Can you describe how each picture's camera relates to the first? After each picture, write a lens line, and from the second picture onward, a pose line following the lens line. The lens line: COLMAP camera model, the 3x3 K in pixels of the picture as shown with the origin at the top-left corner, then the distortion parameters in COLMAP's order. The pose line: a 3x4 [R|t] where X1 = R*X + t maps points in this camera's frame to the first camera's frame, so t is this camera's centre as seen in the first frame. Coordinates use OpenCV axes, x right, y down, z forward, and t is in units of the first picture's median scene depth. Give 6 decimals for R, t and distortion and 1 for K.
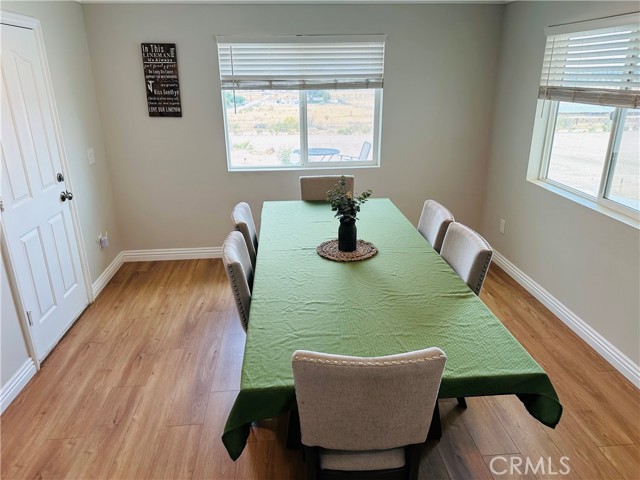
lens RADIAL K [[448.1, 0, 321.7], [0, 448.1, 243.0], [0, 0, 1]] dist [0.097813, -0.115122]
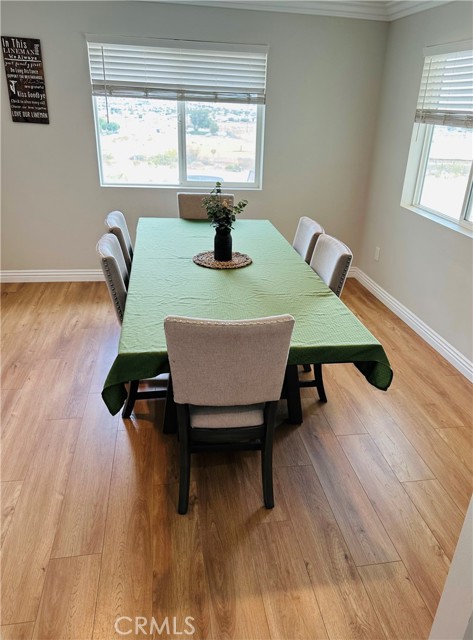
lens RADIAL K [[484.2, 0, 257.3], [0, 484.2, 345.9], [0, 0, 1]] dist [0.070657, -0.061291]
pose [[0.994675, 0.007159, 0.102816, 0.019653], [-0.017732, 0.994596, 0.102292, 0.083237], [-0.101528, -0.103571, 0.989427, -0.113236]]
